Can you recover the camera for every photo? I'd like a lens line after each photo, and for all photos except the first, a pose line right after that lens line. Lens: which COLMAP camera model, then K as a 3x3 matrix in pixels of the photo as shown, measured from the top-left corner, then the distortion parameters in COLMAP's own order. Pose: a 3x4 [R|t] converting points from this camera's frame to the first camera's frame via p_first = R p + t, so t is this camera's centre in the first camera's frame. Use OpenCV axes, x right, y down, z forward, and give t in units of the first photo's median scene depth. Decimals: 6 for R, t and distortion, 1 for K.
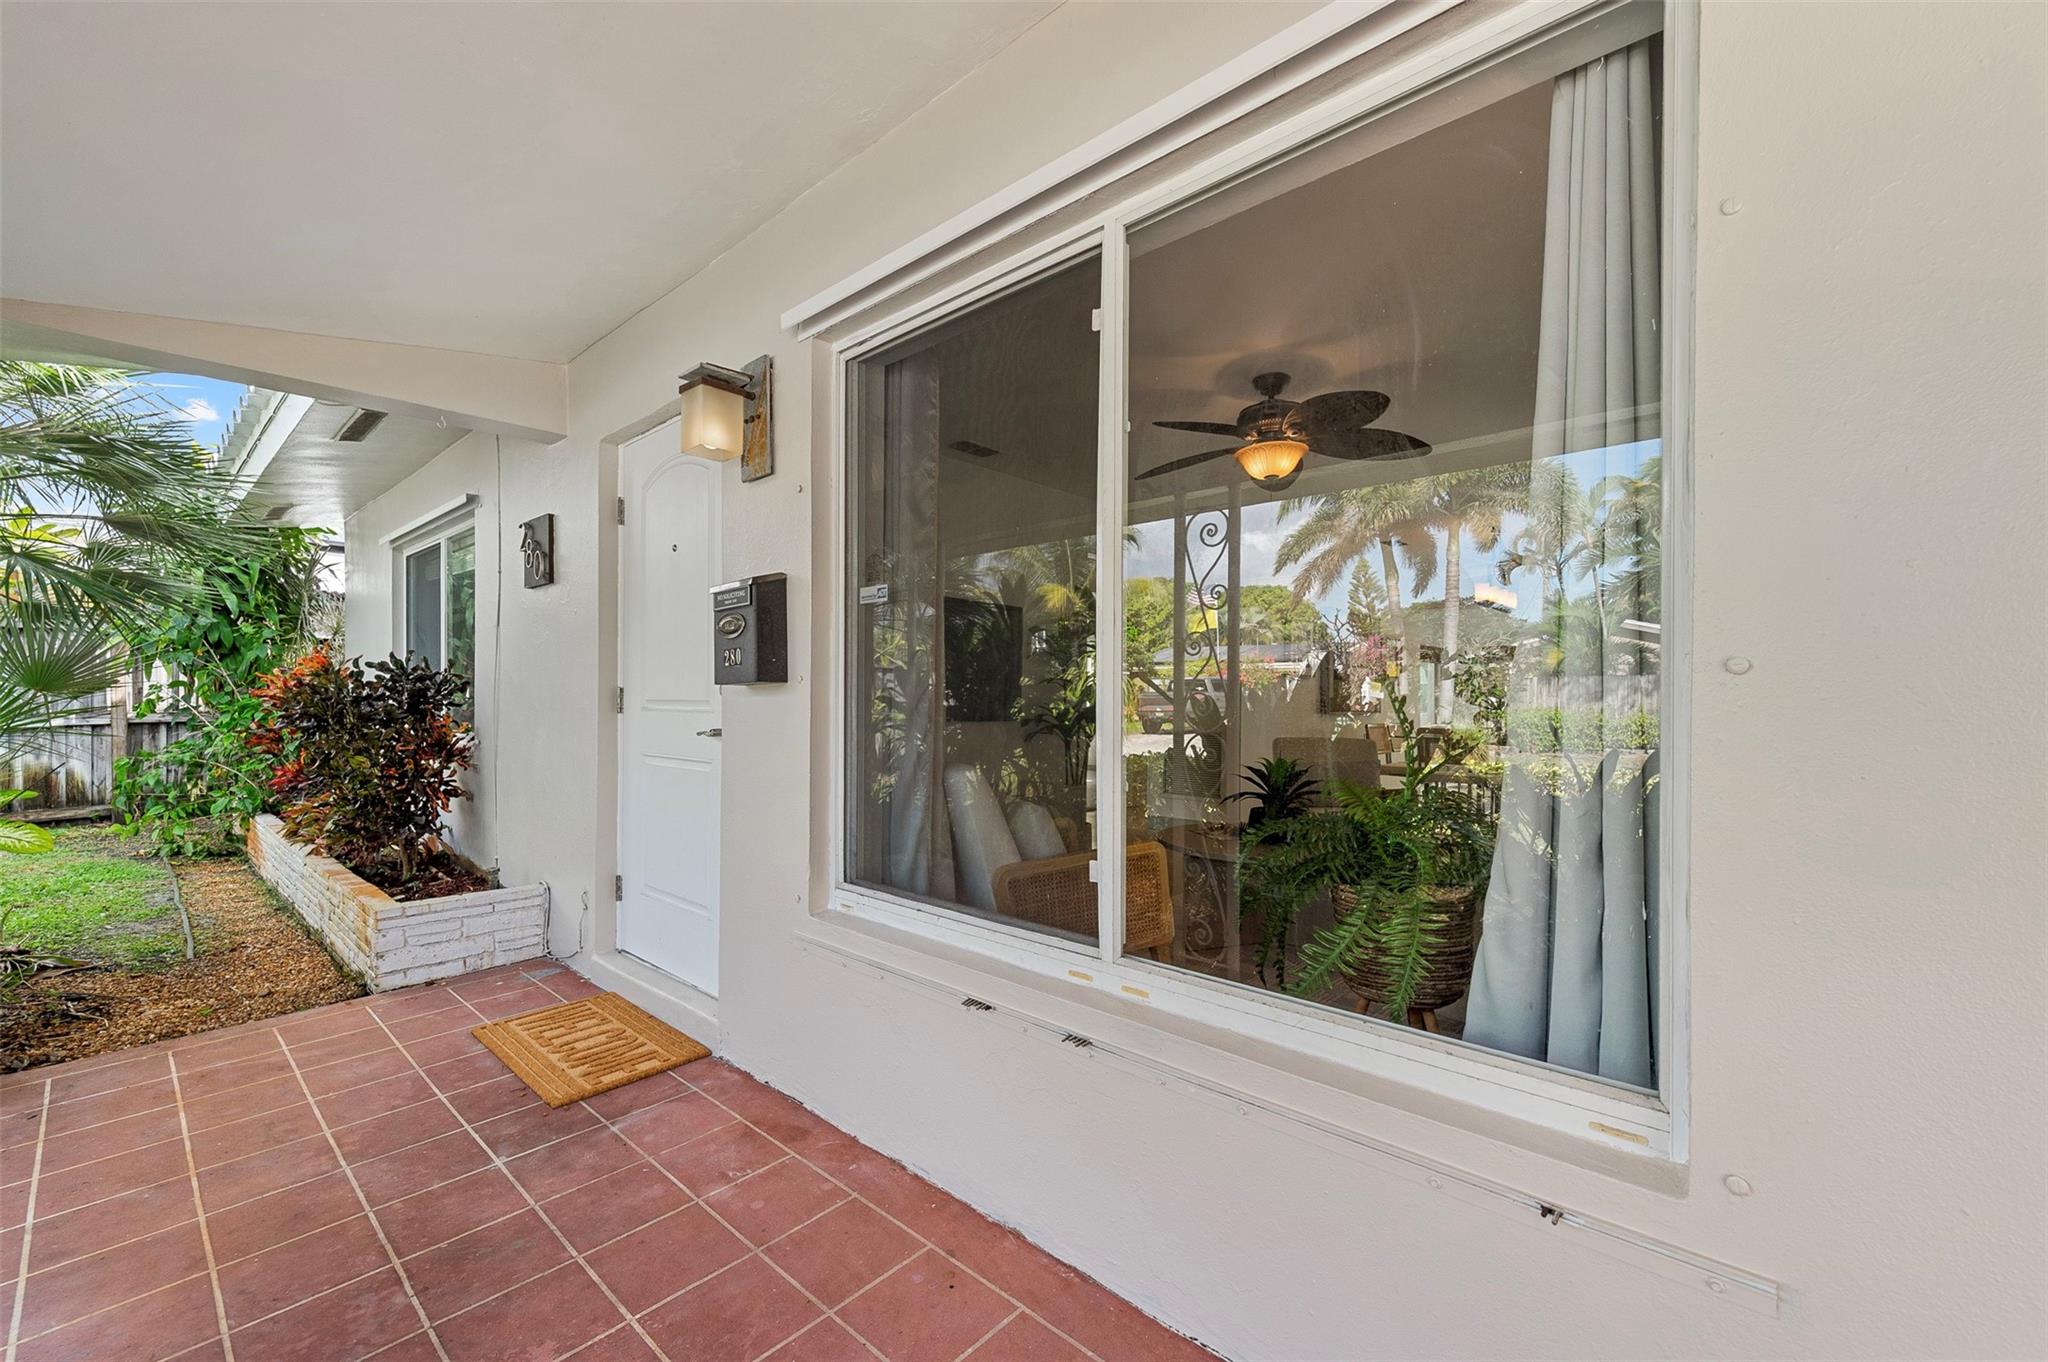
lens RADIAL K [[823.0, 0, 996.7], [0, 823.0, 697.1], [0, 0, 1]] dist [0.019349, -0.000202]
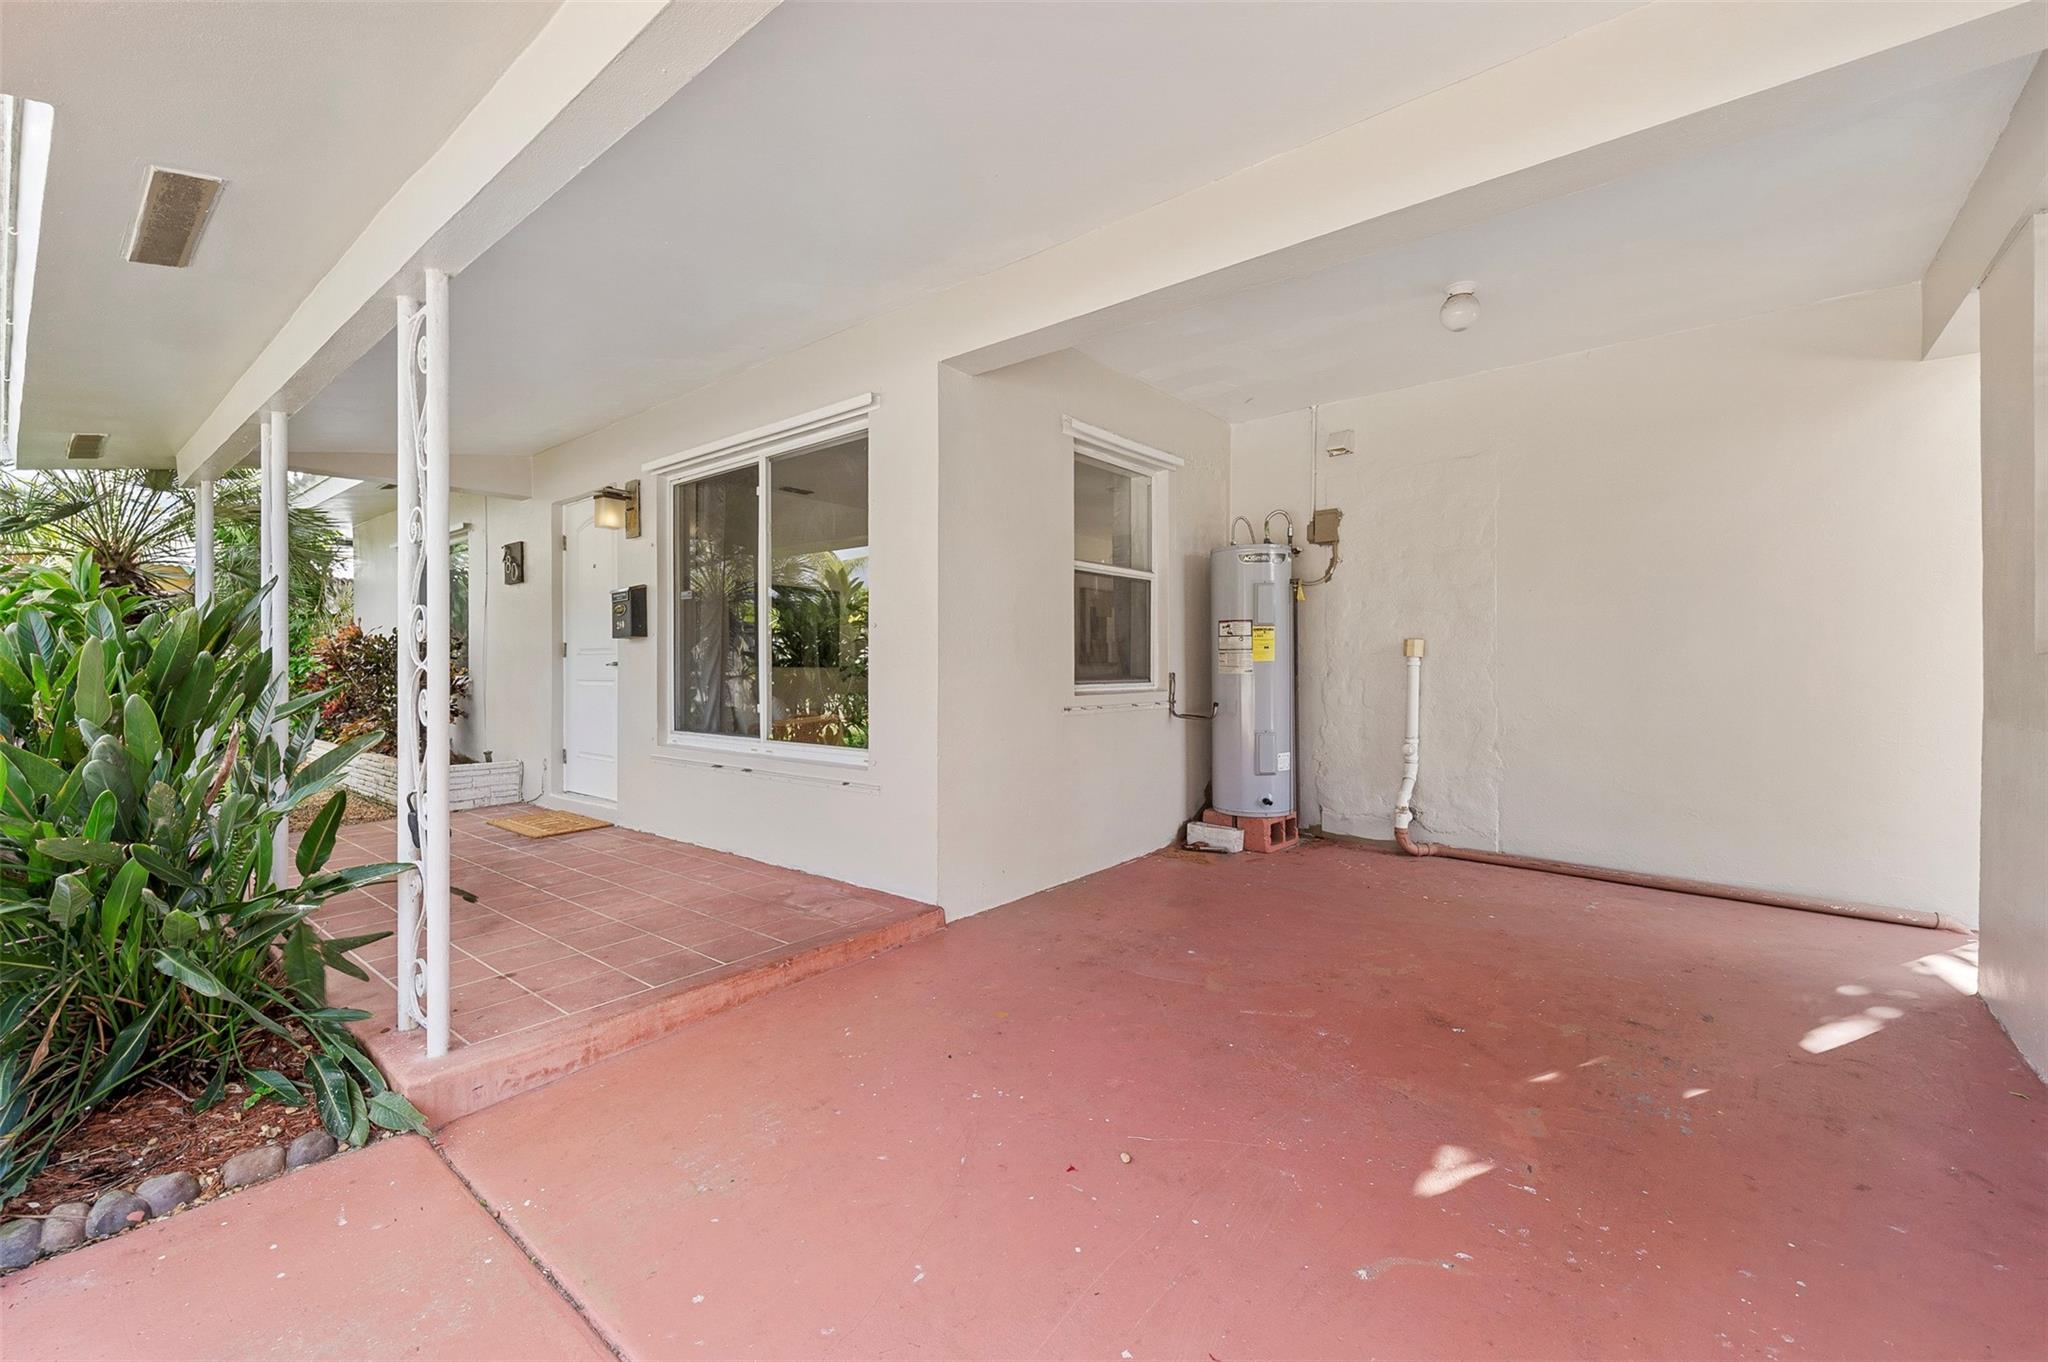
lens RADIAL K [[855.8, 0, 981.6], [0, 855.8, 668.3], [0, 0, 1]] dist [0.017583, -0.000078]
pose [[0.999452, -0.005472, 0.032633, 0.506432], [0.005525, 0.999984, -0.001528, 0.068514], [-0.032624, 0.001708, 0.999466, -1.167238]]
